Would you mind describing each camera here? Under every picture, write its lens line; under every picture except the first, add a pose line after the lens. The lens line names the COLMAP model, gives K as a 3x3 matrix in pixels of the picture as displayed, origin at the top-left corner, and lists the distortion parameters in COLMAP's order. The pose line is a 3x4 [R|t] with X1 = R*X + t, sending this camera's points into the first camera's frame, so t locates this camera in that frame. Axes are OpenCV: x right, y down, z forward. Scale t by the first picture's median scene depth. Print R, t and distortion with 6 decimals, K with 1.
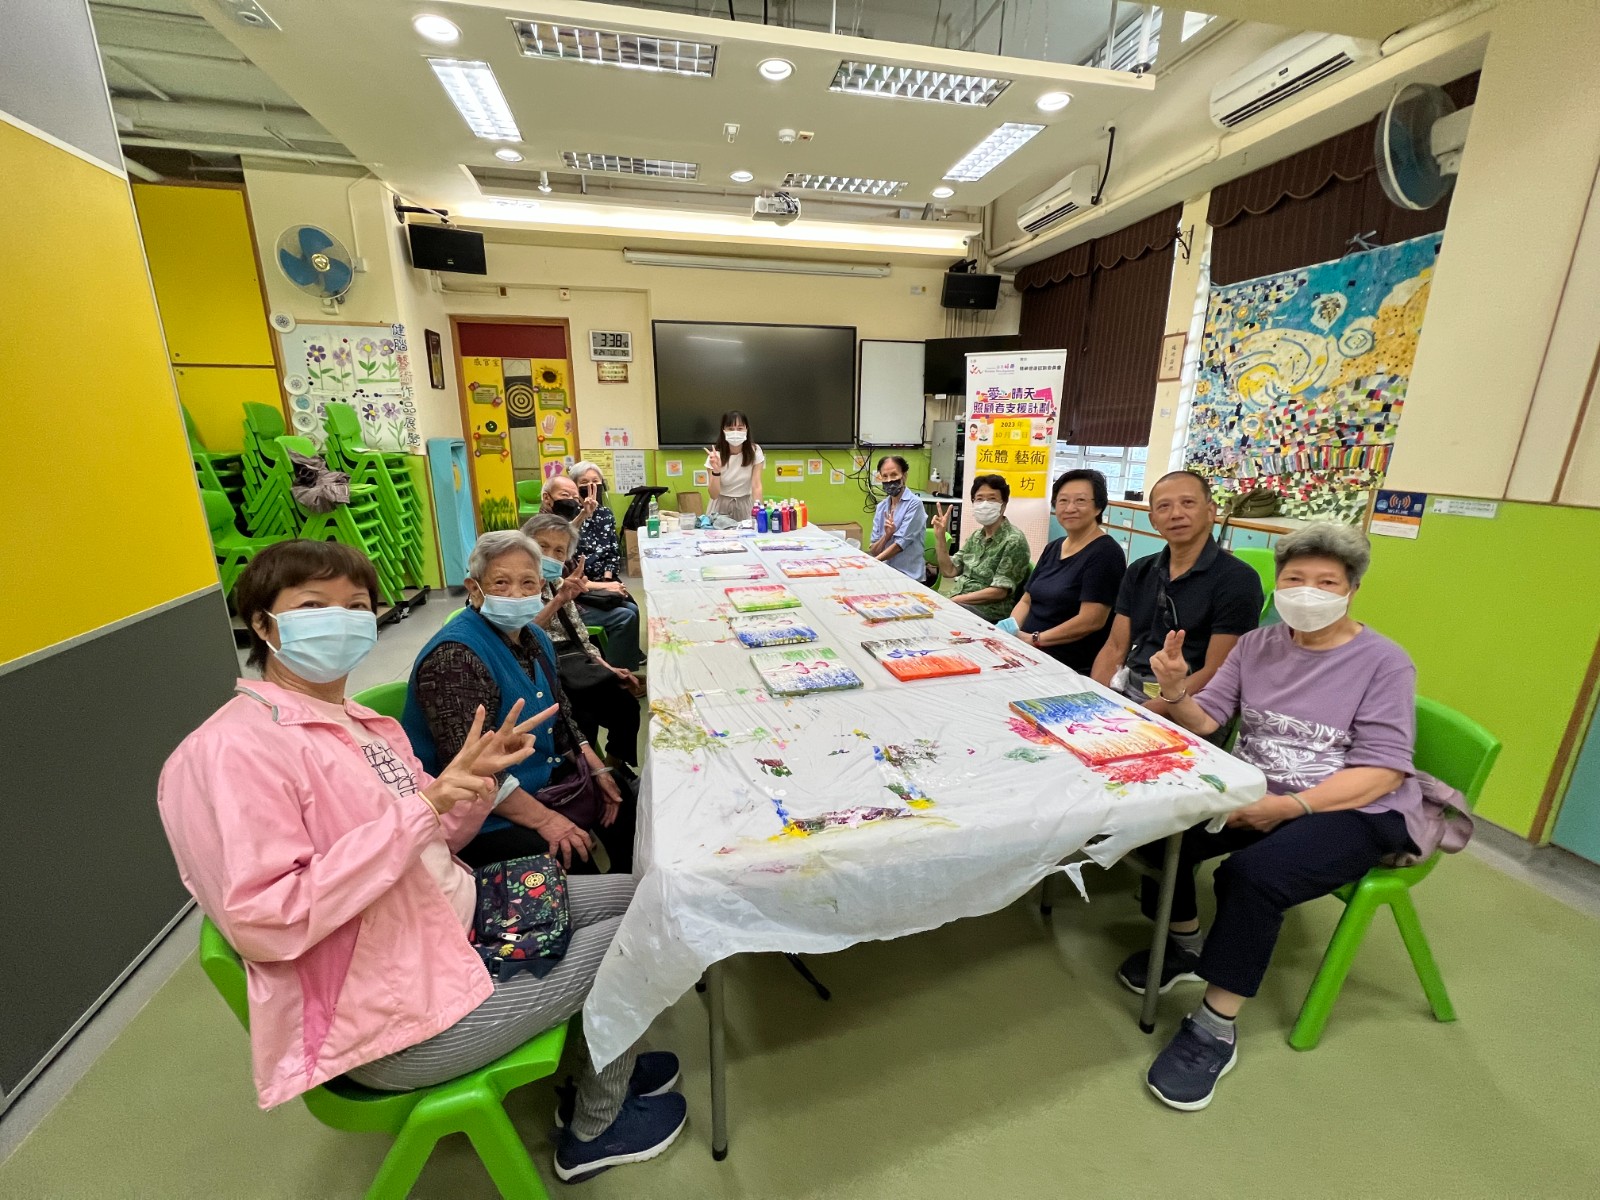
lens RADIAL K [[638.0, 0, 802.8], [0, 638.0, 591.4], [0, 0, 1]] dist [-0.001353, -0.000307]
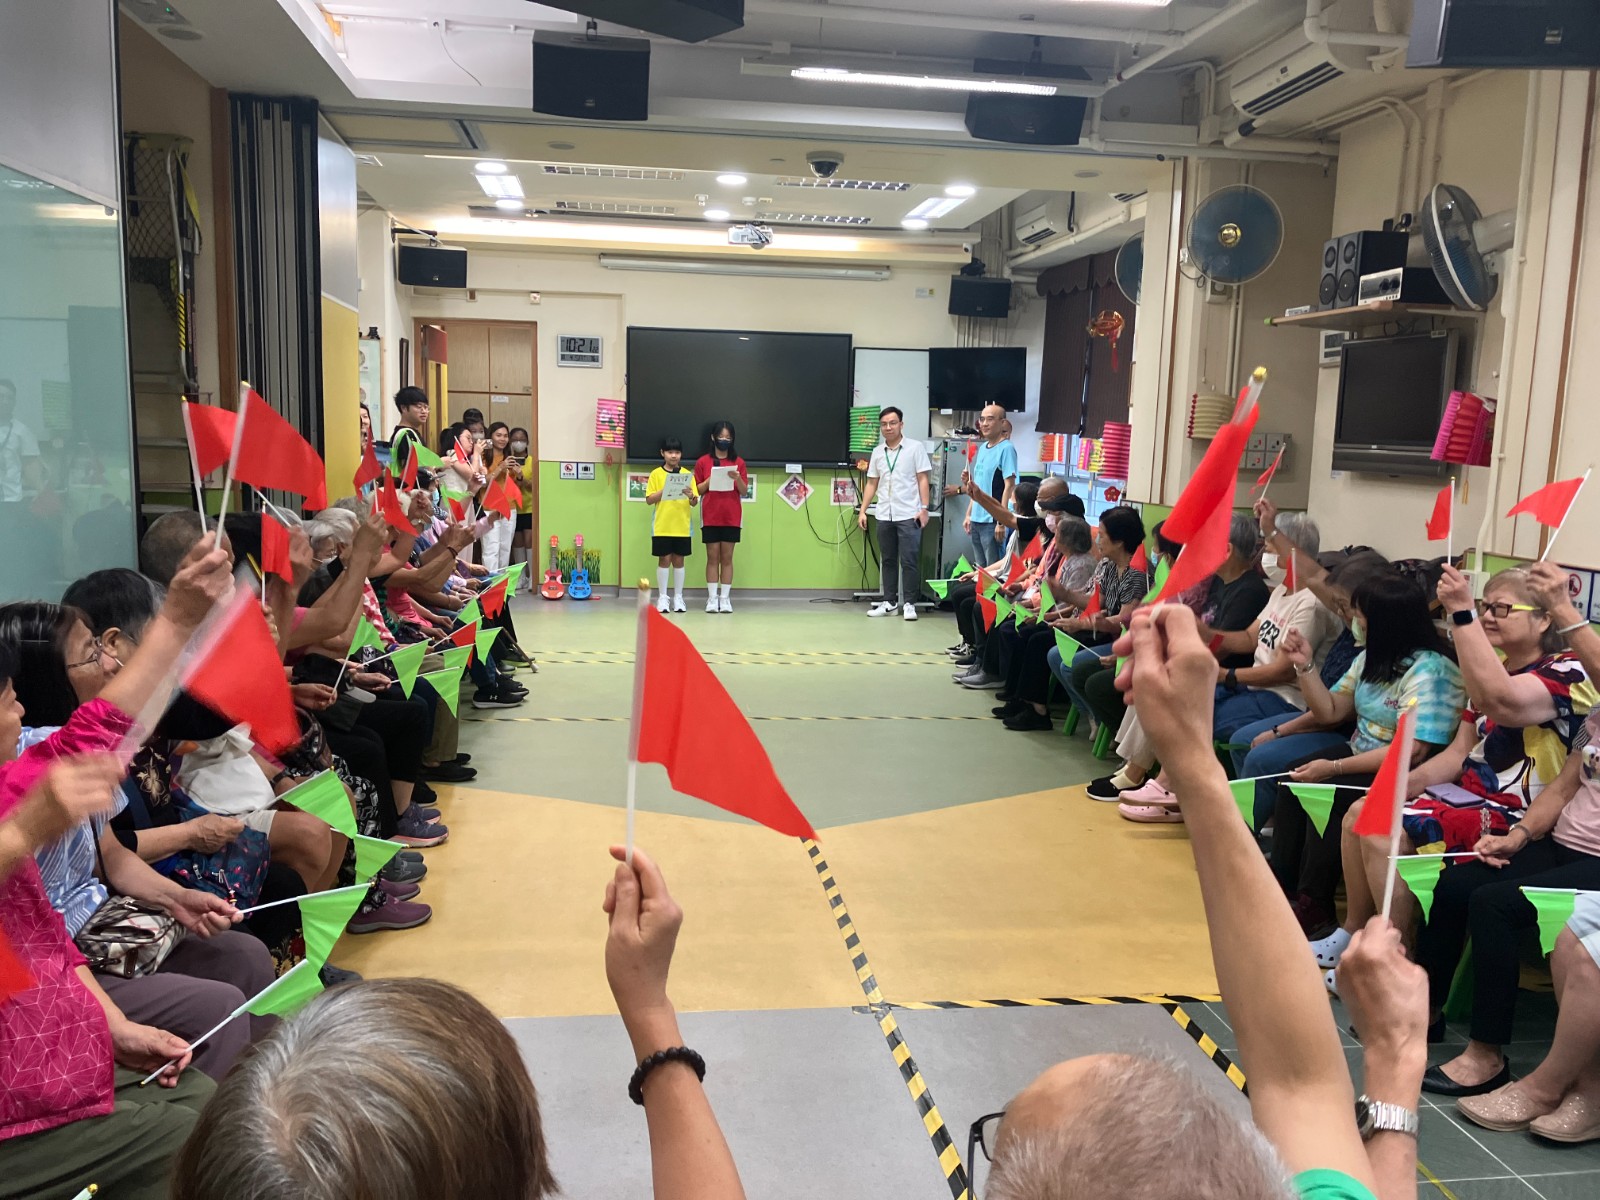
lens RADIAL K [[1332.0, 0, 793.4], [0, 1332.0, 624.6], [0, 0, 1]] dist [0.092510, -0.104108]
pose [[0.996431, 0.032915, -0.077726, 0.251377], [-0.041155, 0.993417, -0.106909, 0.299010], [0.073695, 0.109727, 0.991226, -1.268393]]
